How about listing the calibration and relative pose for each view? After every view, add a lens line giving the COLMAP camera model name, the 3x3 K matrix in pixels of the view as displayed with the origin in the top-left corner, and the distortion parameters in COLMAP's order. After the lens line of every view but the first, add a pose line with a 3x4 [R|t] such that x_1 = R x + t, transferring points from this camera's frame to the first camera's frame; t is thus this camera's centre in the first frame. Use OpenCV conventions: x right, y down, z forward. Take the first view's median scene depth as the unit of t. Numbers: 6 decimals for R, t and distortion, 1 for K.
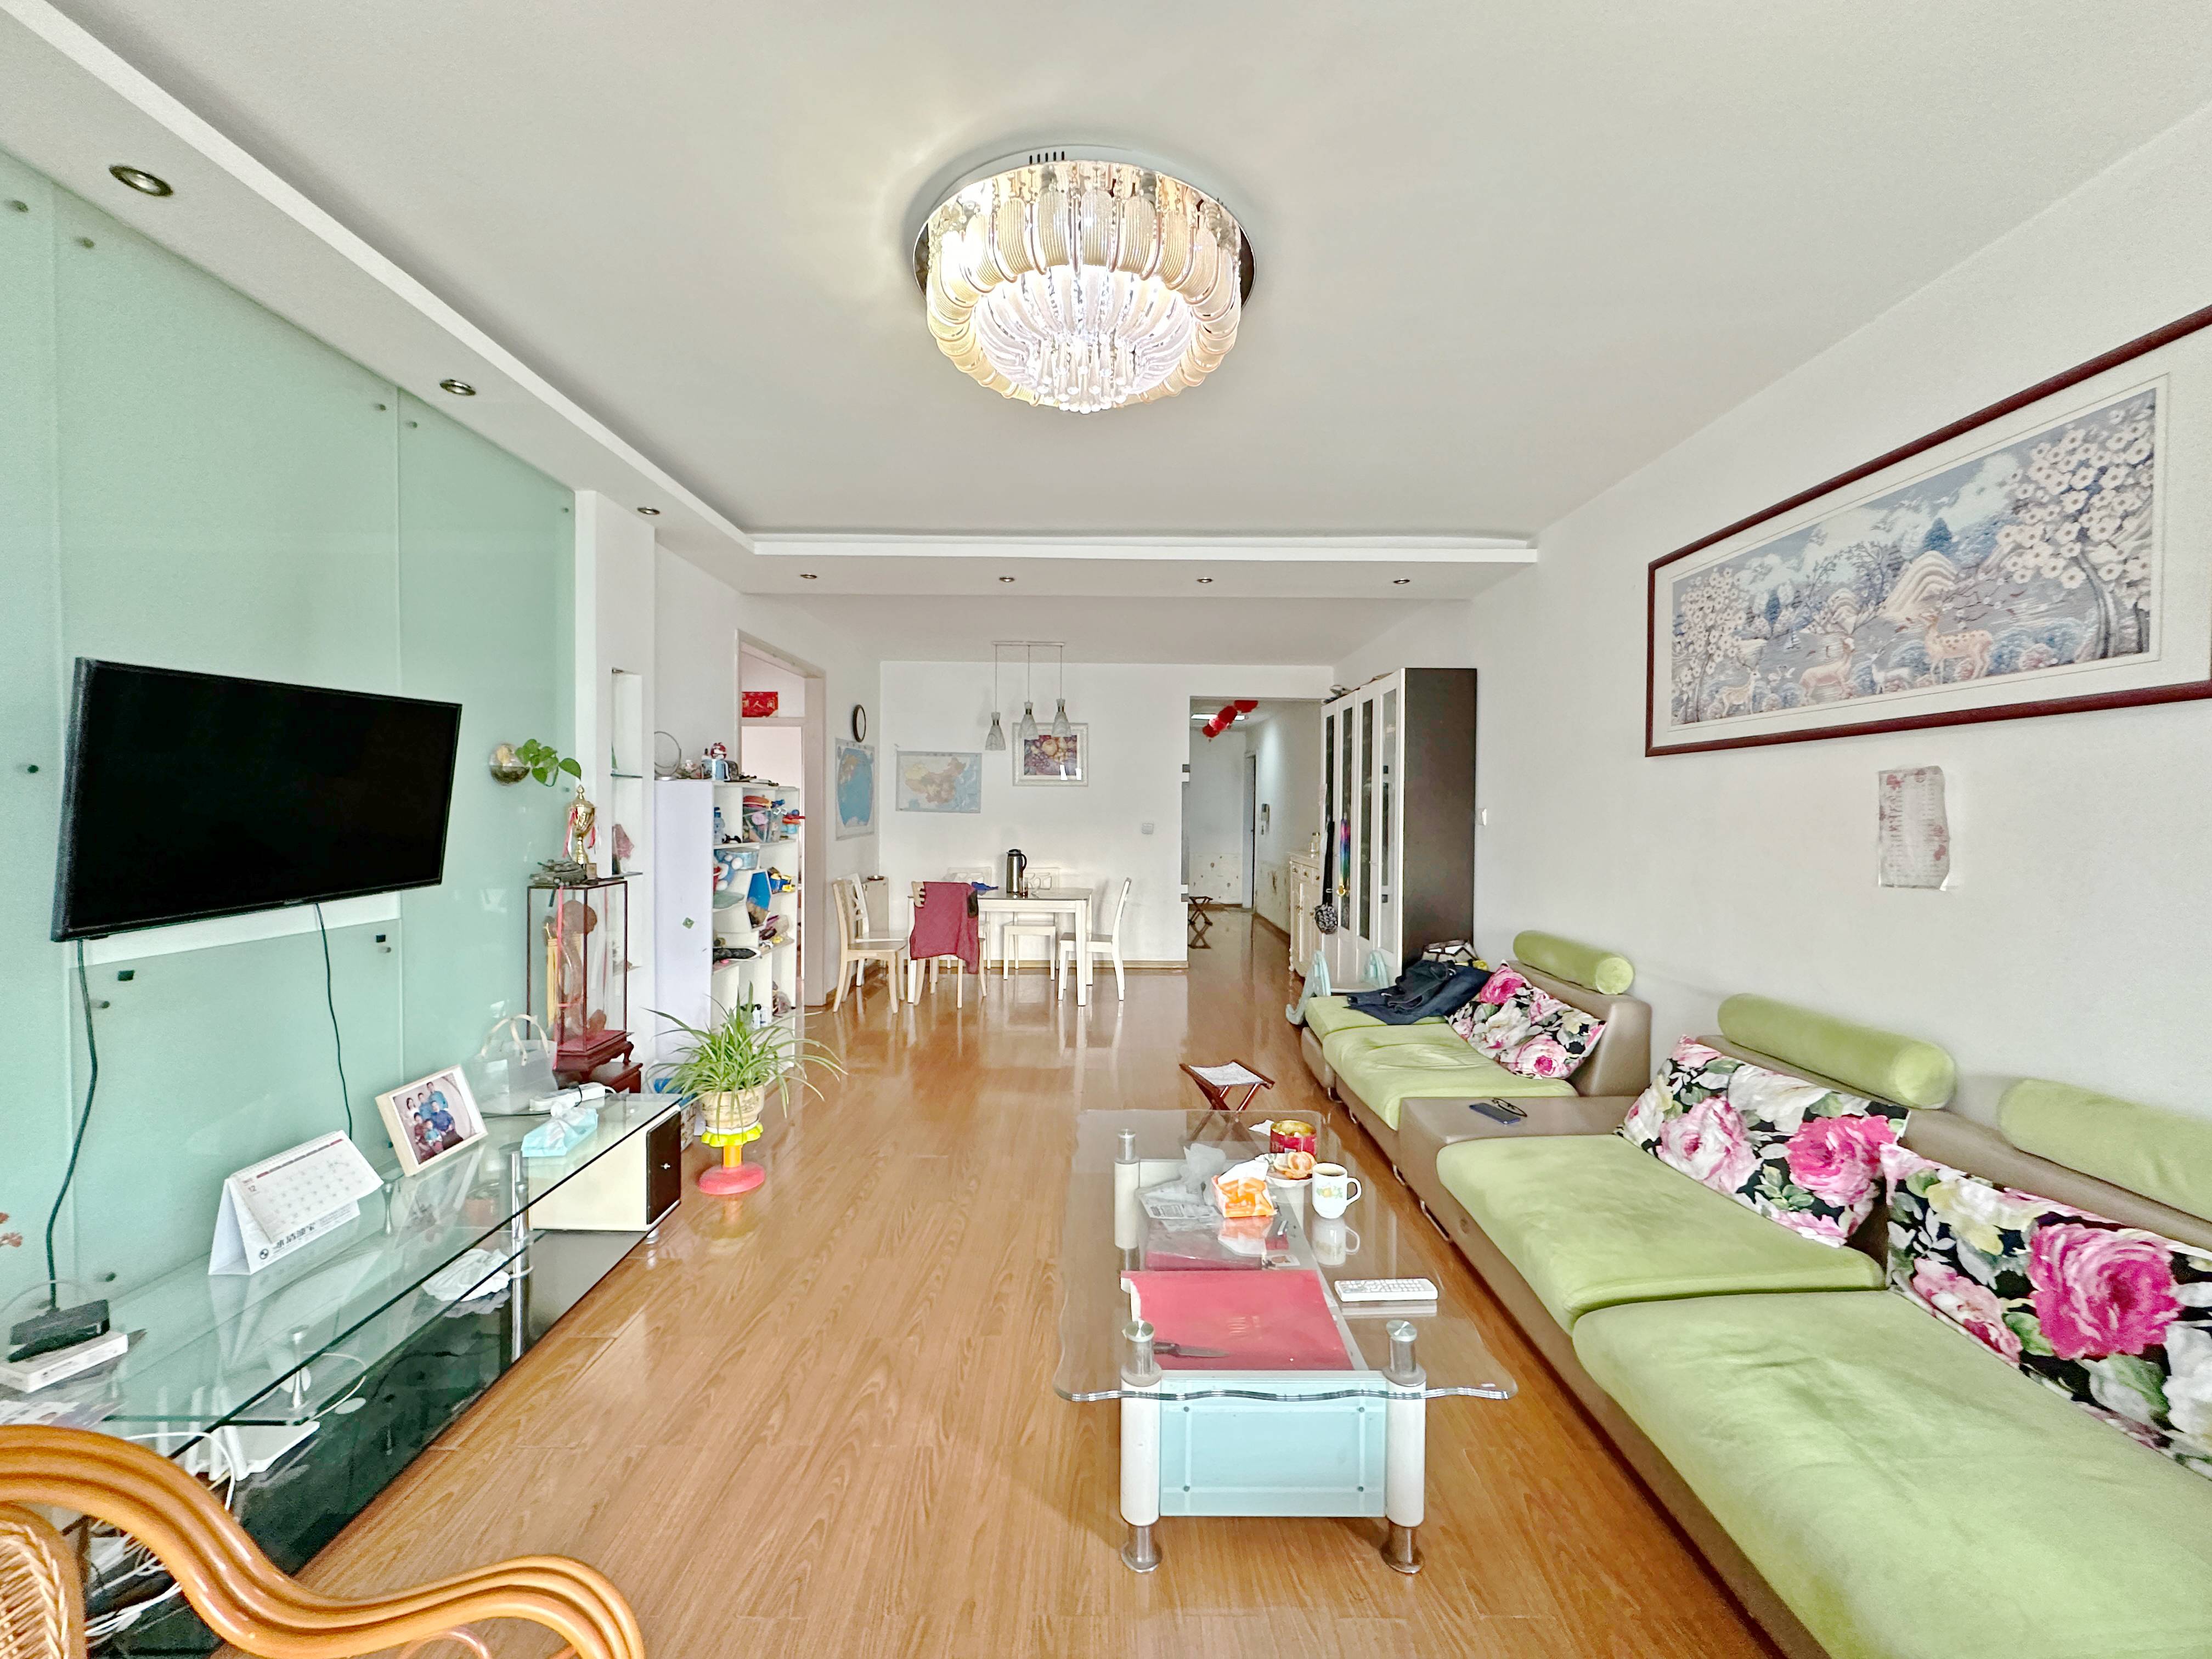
lens RADIAL K [[883.1, 0, 1108.2], [0, 883.1, 818.5], [0, 0, 1]] dist [-0.000079, -0.000004]
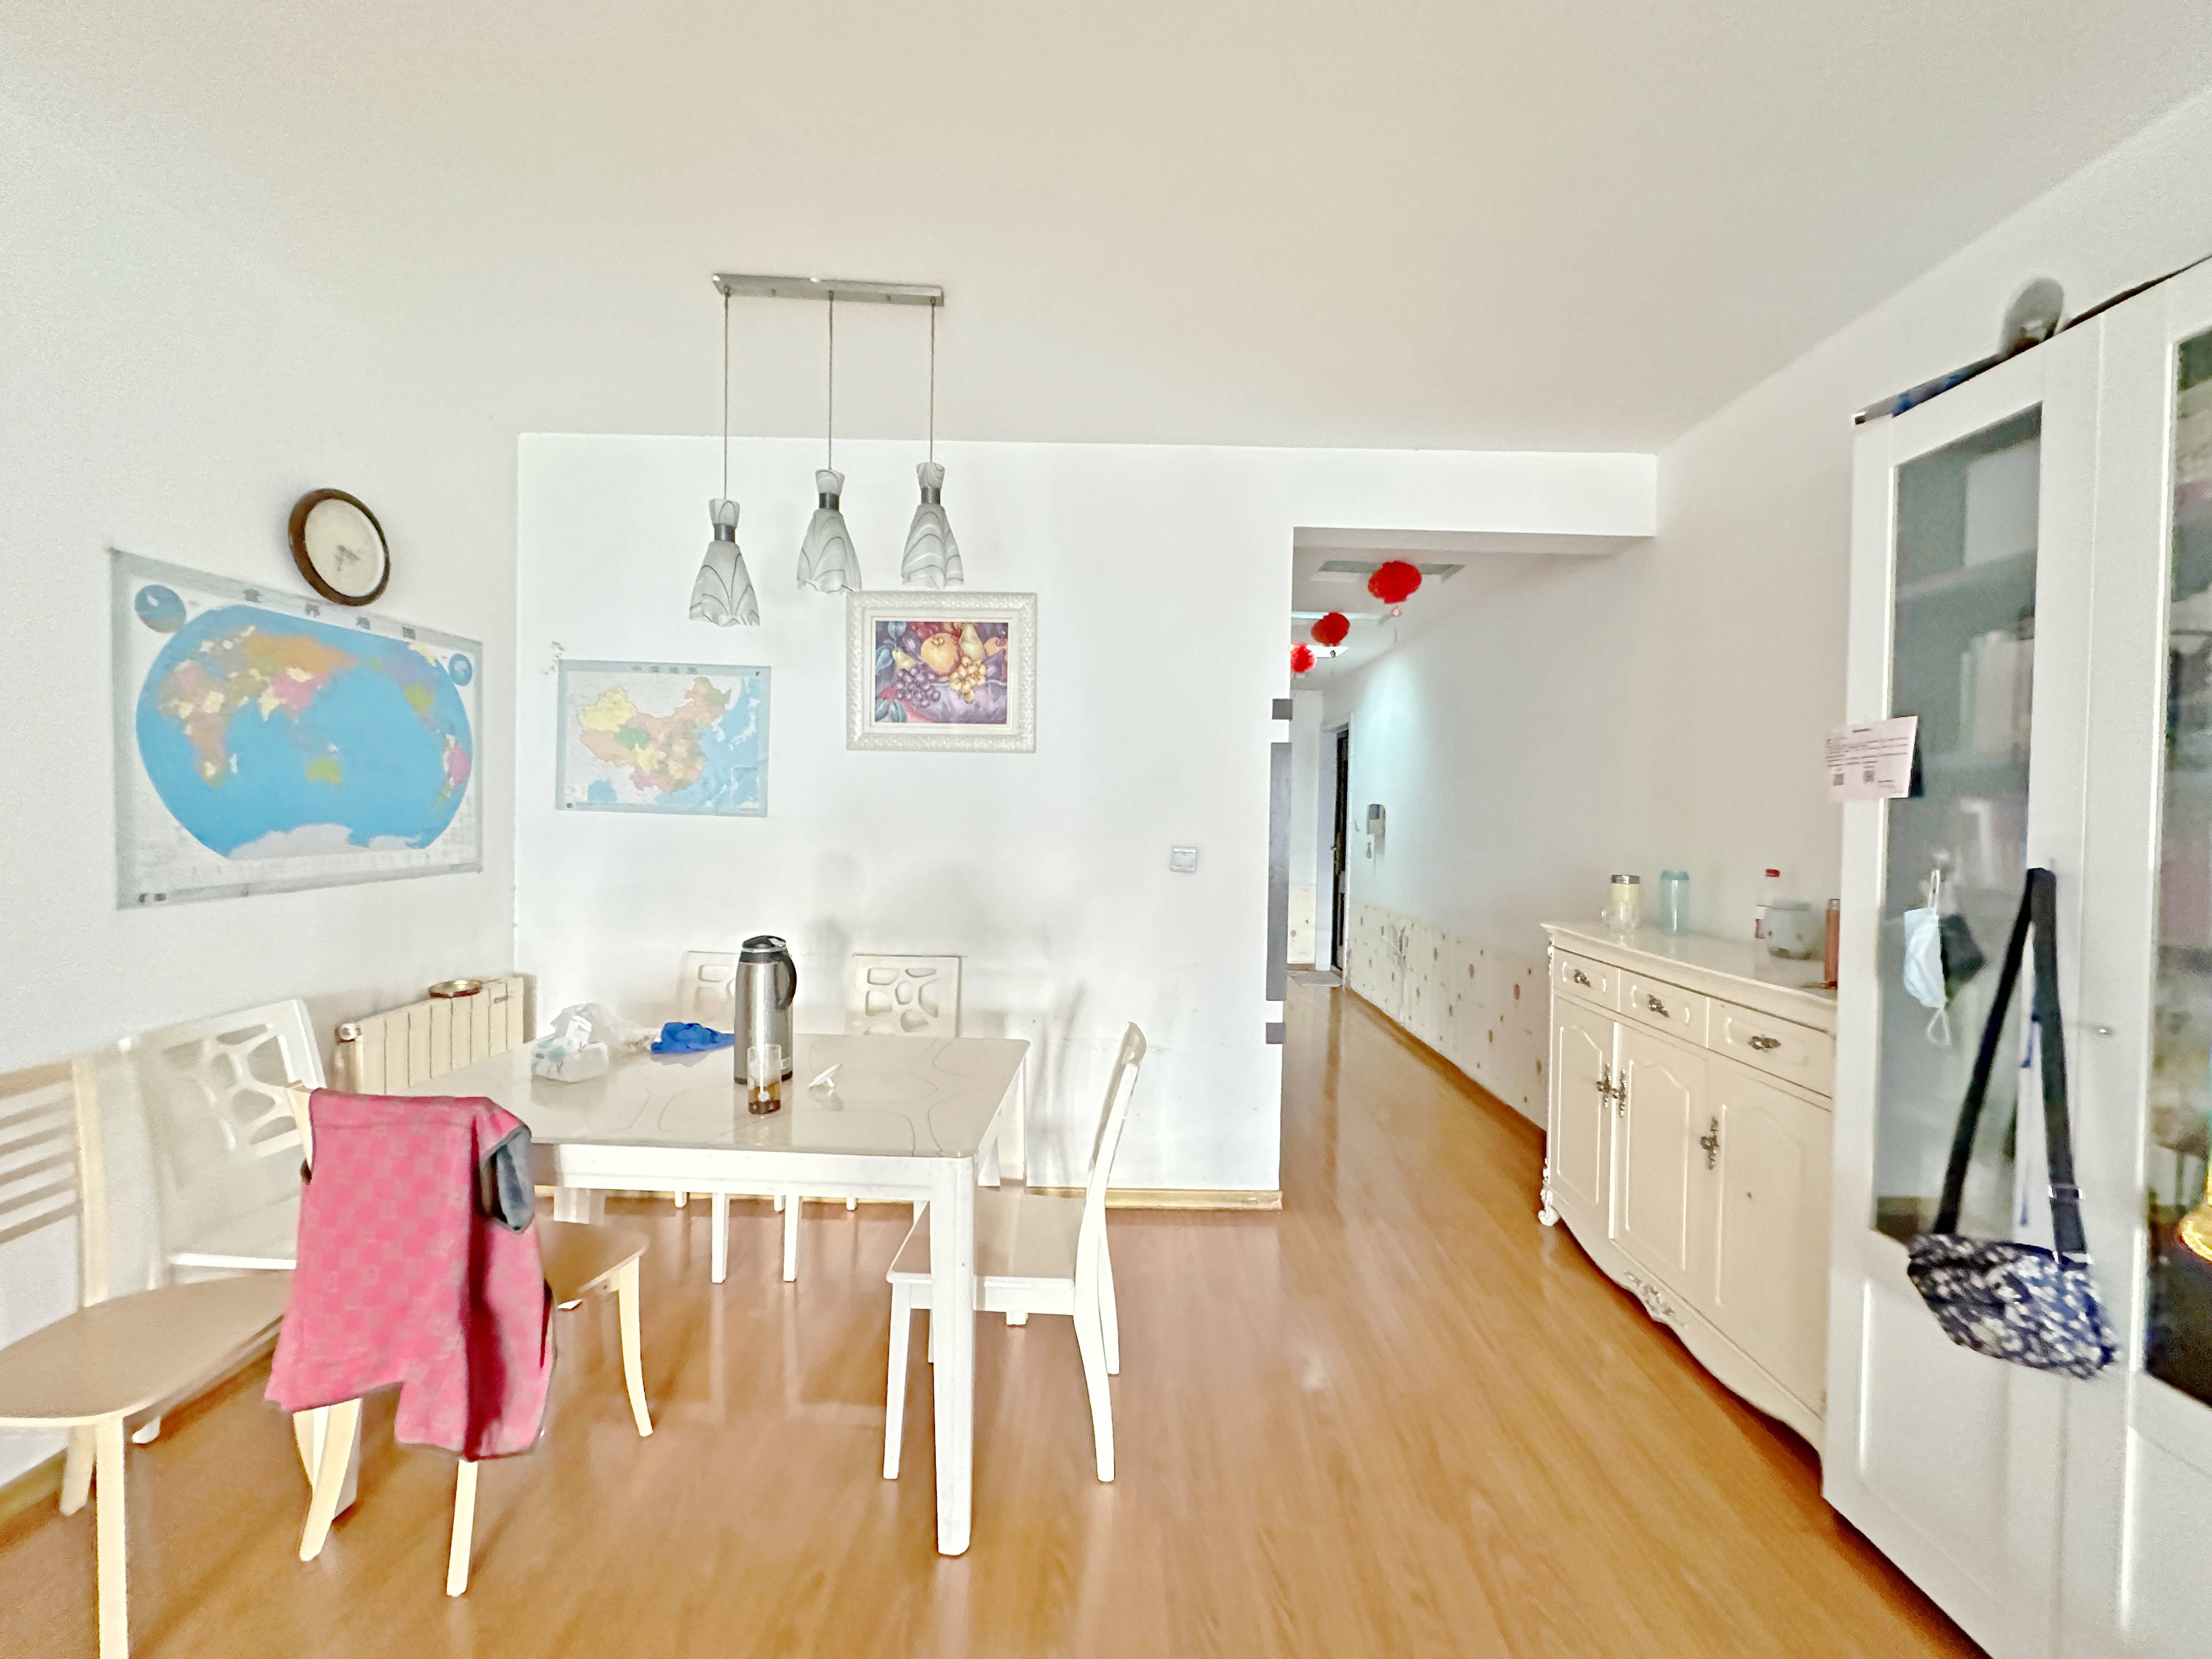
lens RADIAL K [[883.1, 0, 1104.3], [0, 883.1, 830.5], [0, 0, 1]] dist [-0.000079, -0.000004]
pose [[0.999923, 0.008588, -0.008991, 0.012204], [-0.008531, 0.999943, 0.006350, -0.003885], [0.009045, -0.006272, 0.999939, 0.601480]]
